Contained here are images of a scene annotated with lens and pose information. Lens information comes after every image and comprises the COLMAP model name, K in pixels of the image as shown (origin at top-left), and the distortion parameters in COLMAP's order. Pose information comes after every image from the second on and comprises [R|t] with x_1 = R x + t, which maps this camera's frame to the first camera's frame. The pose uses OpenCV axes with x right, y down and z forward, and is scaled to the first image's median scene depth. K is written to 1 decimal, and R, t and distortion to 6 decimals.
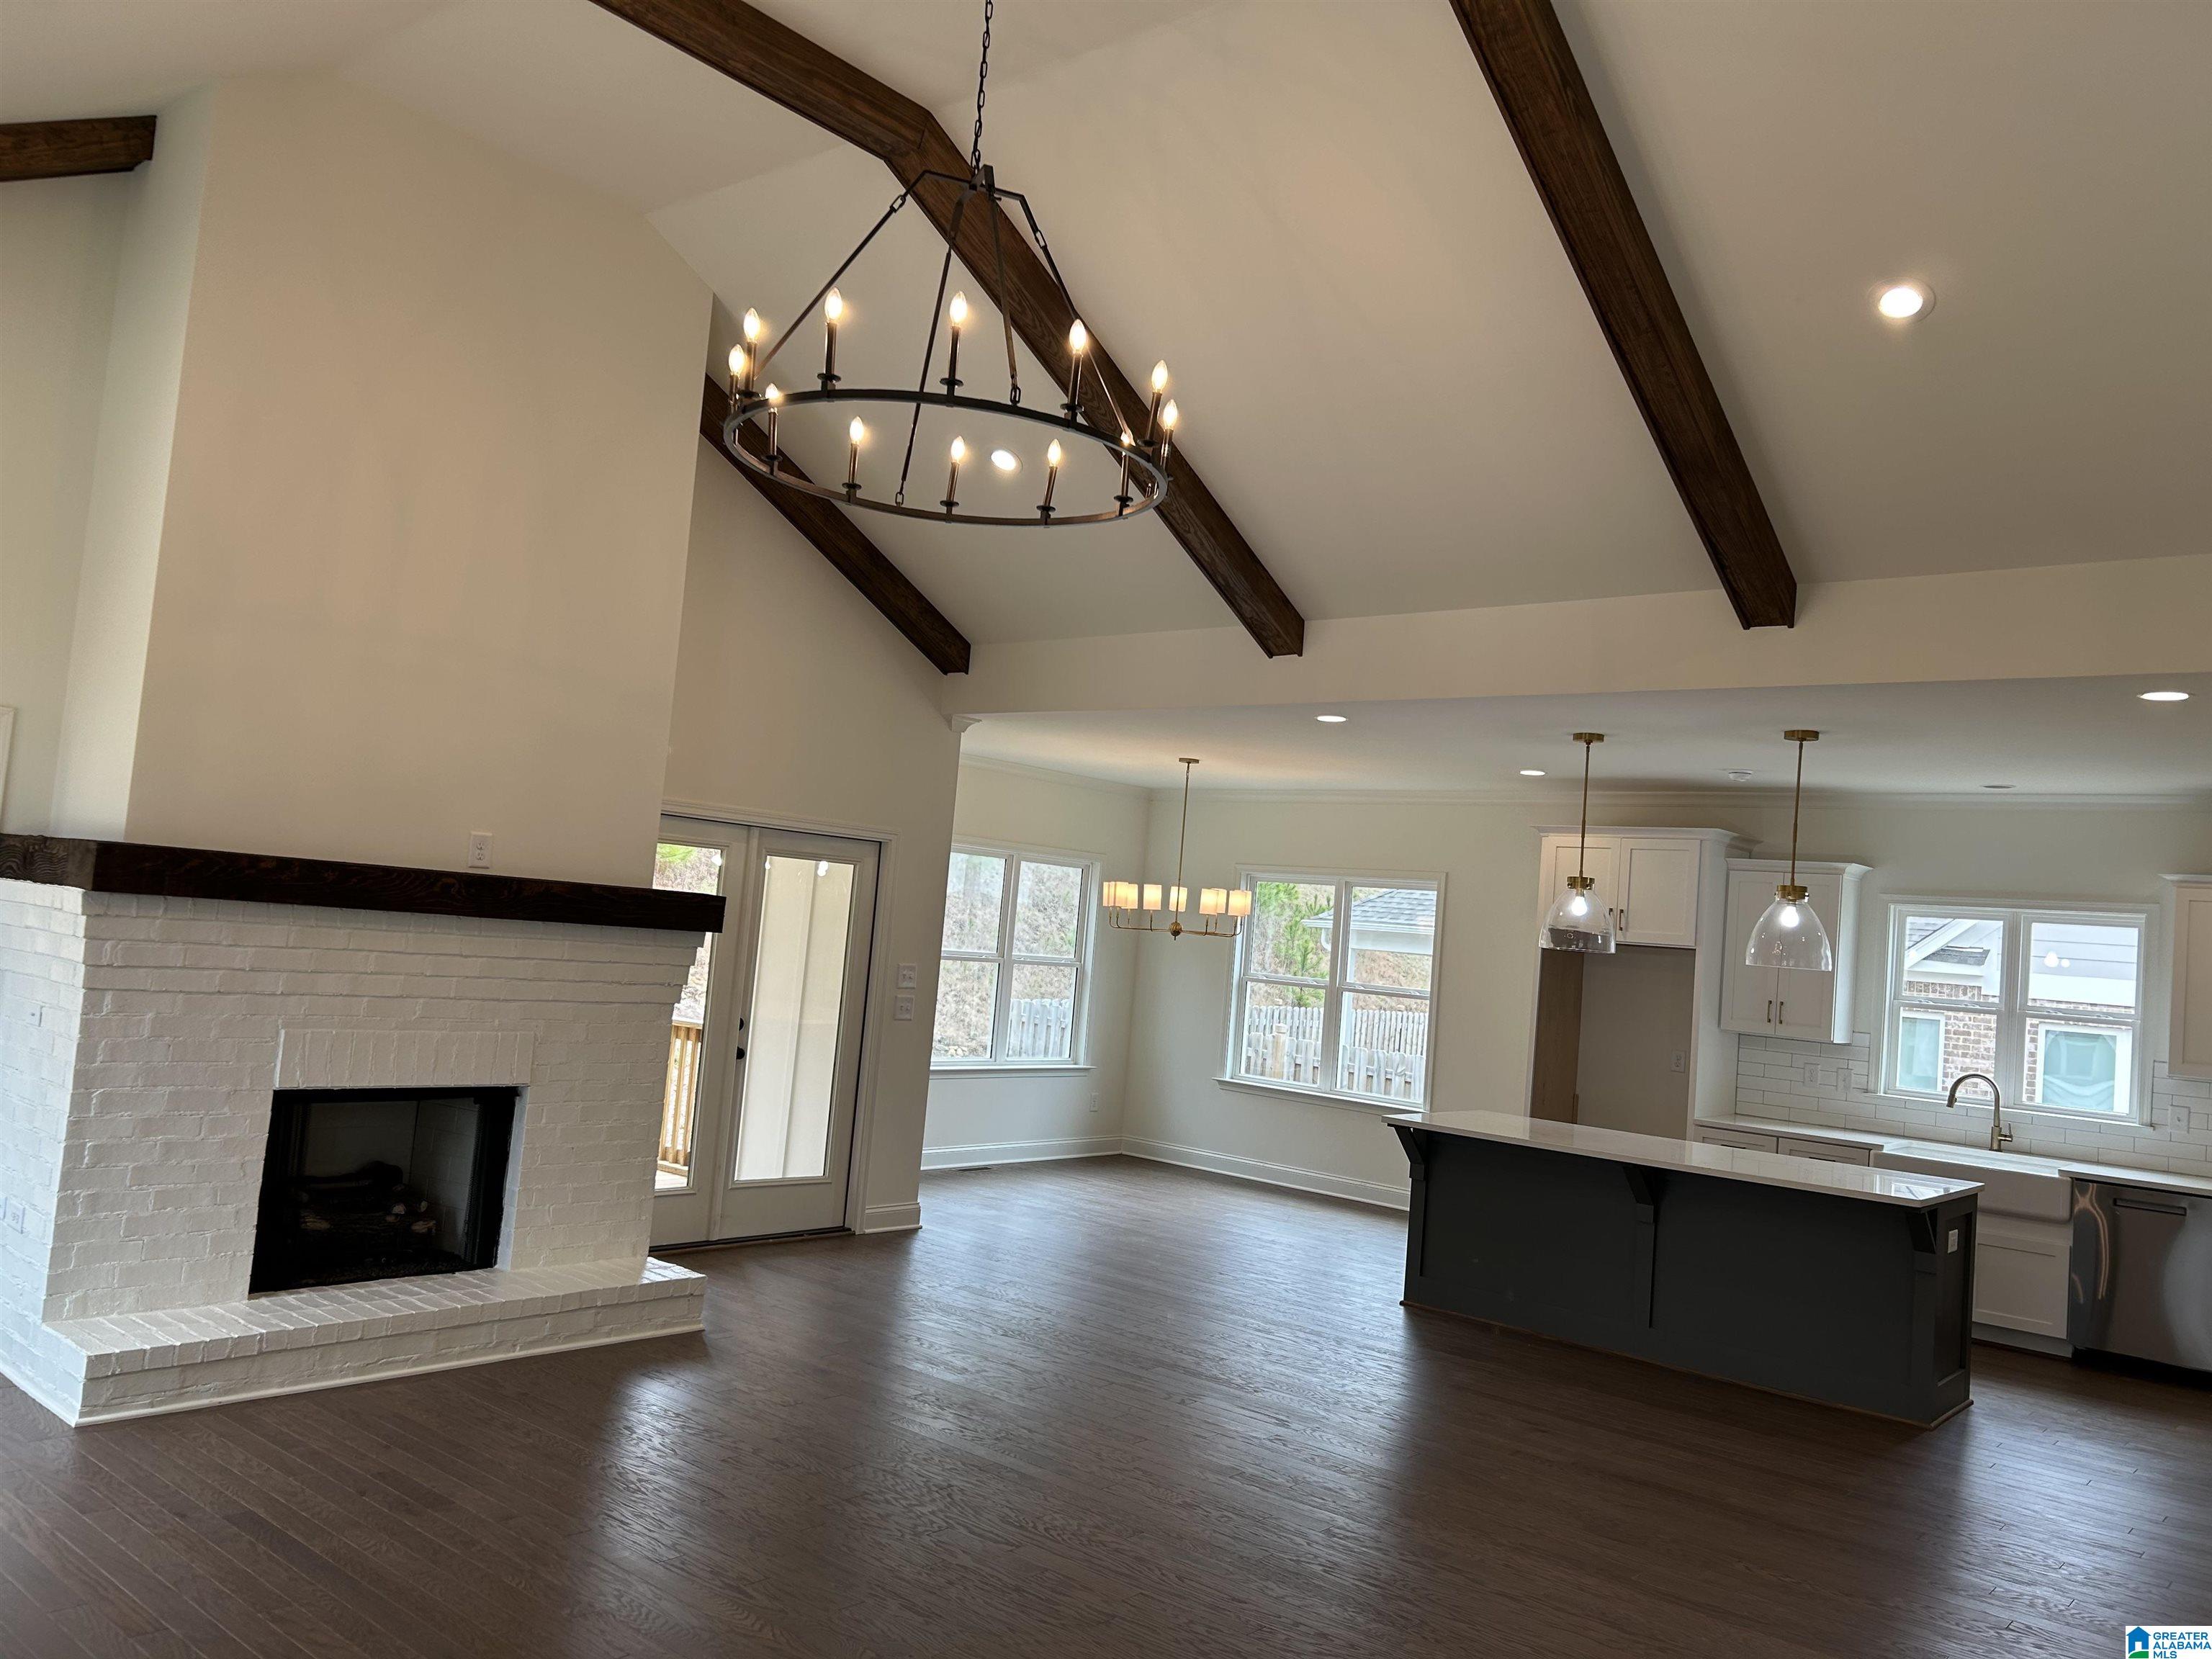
lens RADIAL K [[1659.7, 0, 1106.0], [0, 1659.7, 829.5], [0, 0, 1]] dist [0.077461, -0.117371]
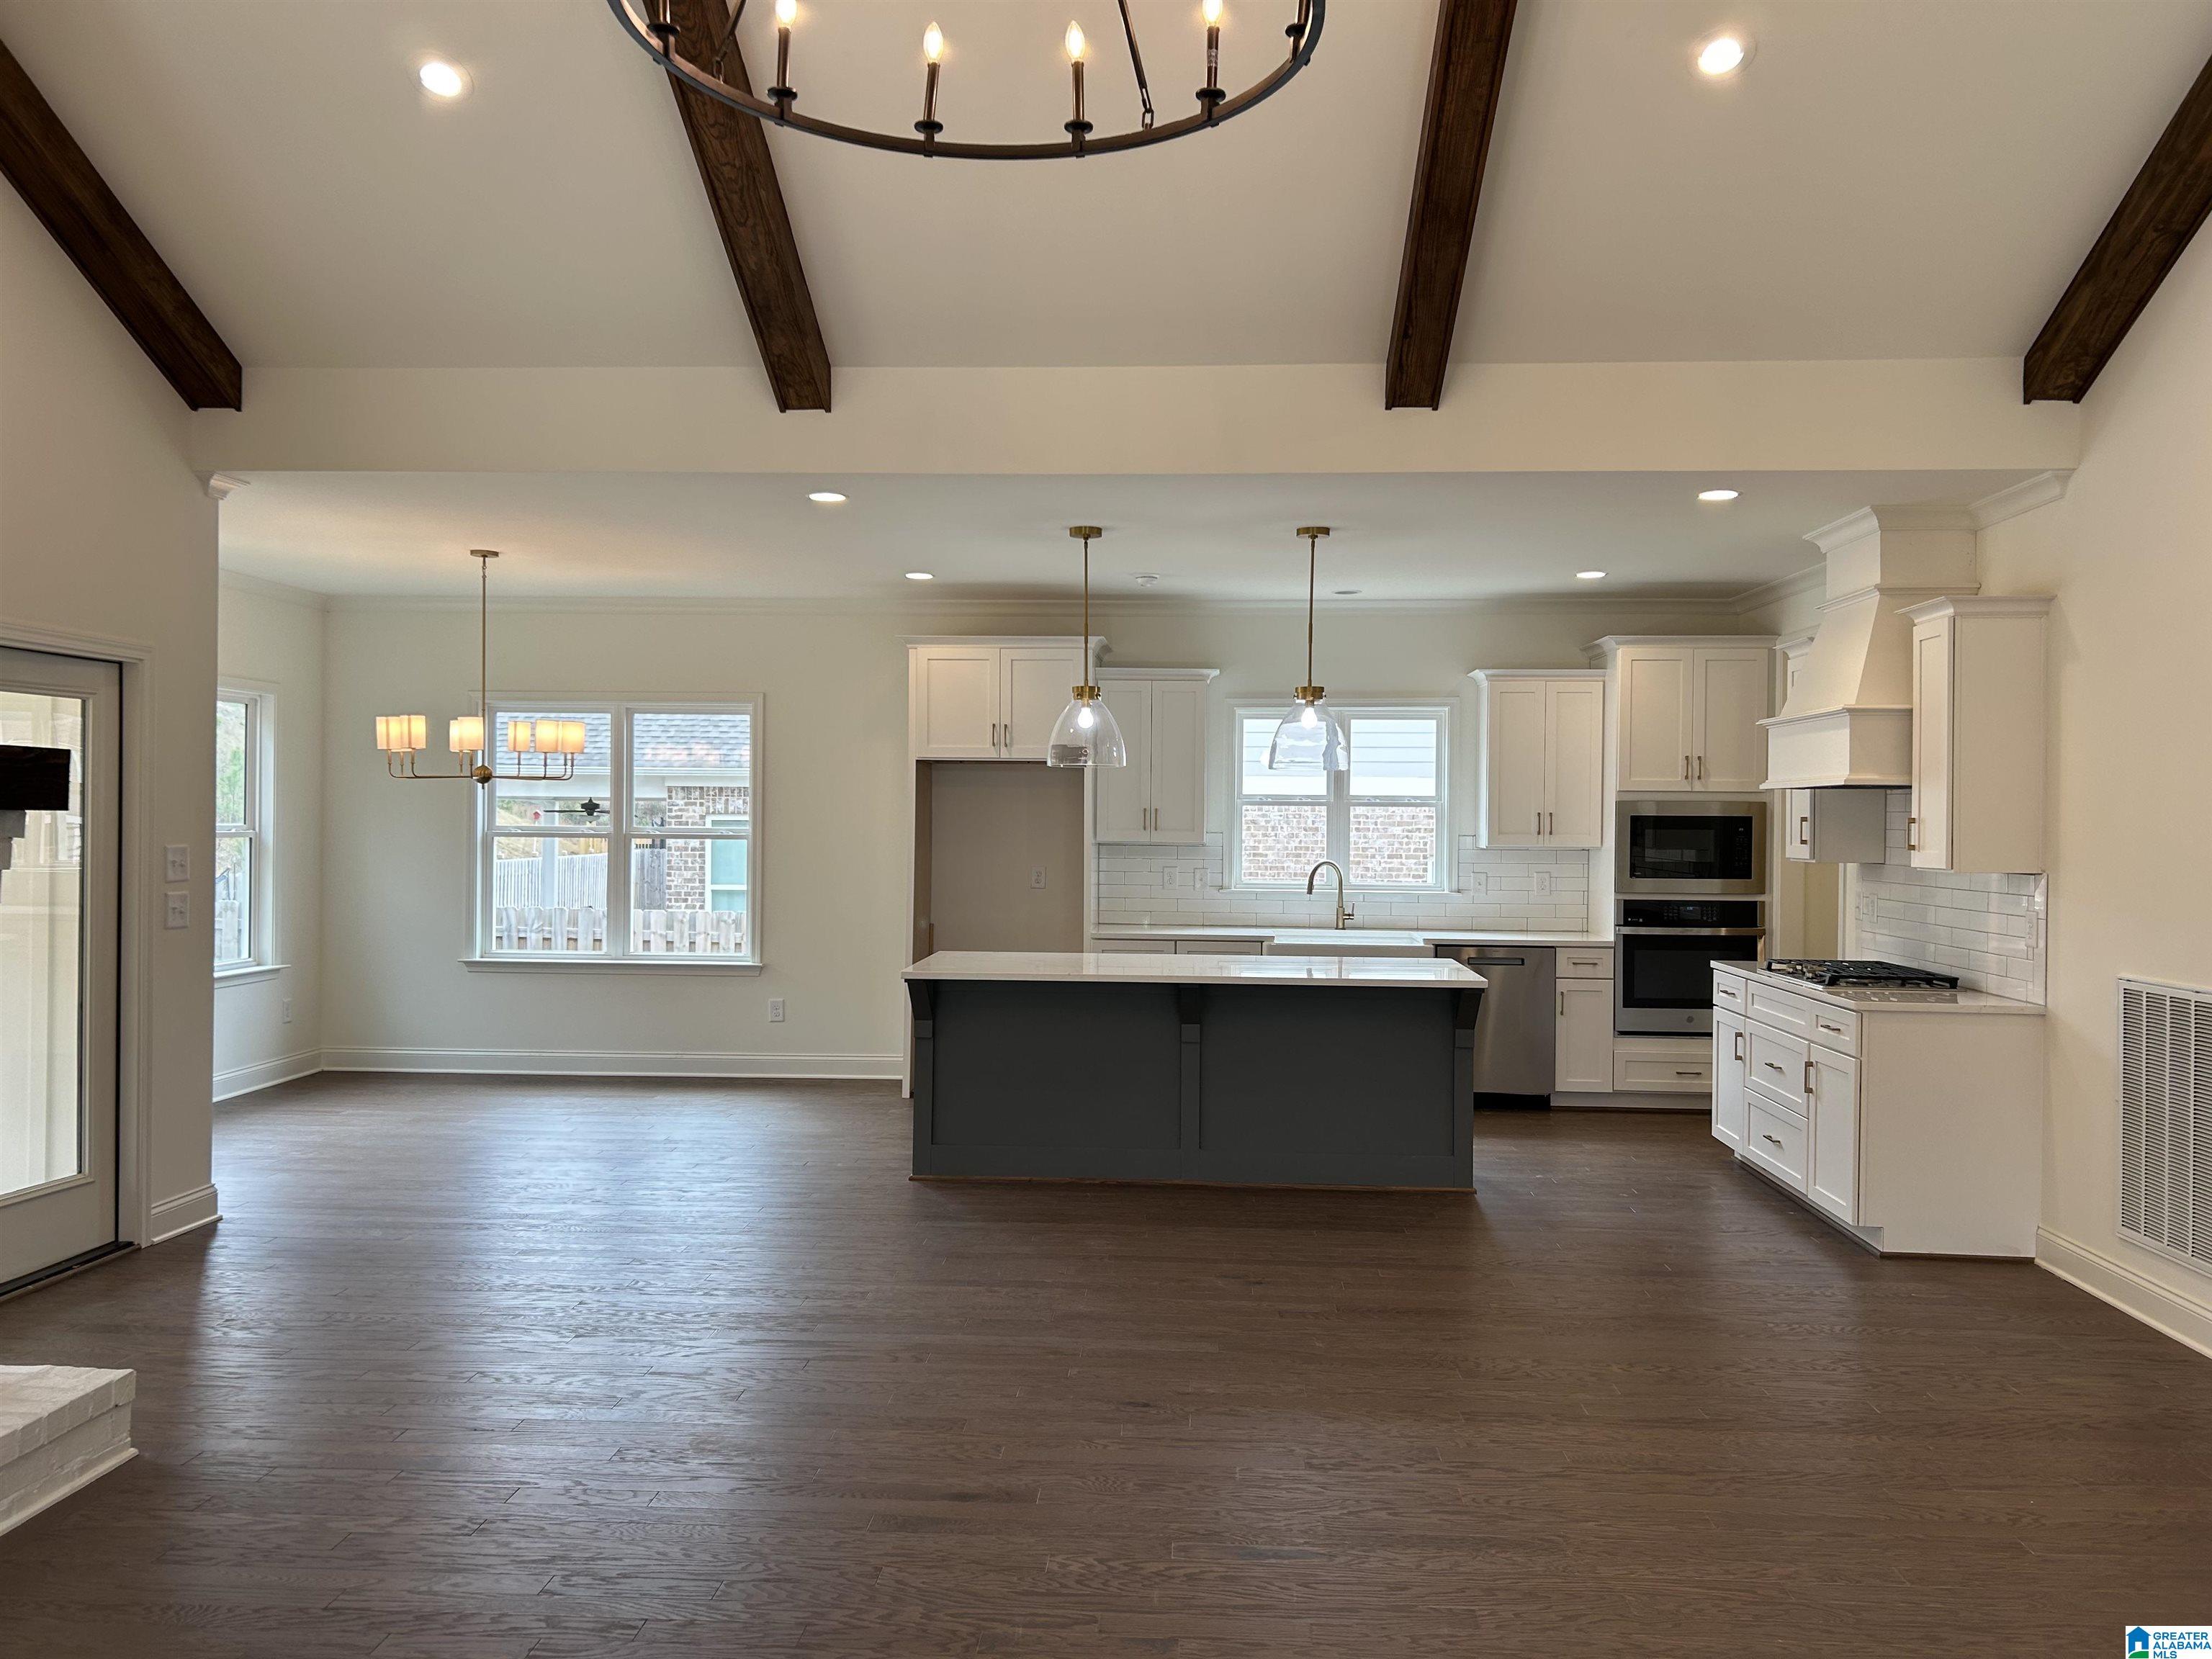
lens RADIAL K [[1659.7, 0, 1106.0], [0, 1659.7, 829.5], [0, 0, 1]] dist [0.077461, -0.117371]
pose [[0.791600, -0.078013, 0.606039, -0.237476], [0.016817, 0.994222, 0.106017, 0.009188], [-0.610808, -0.073731, 0.788338, 0.241613]]
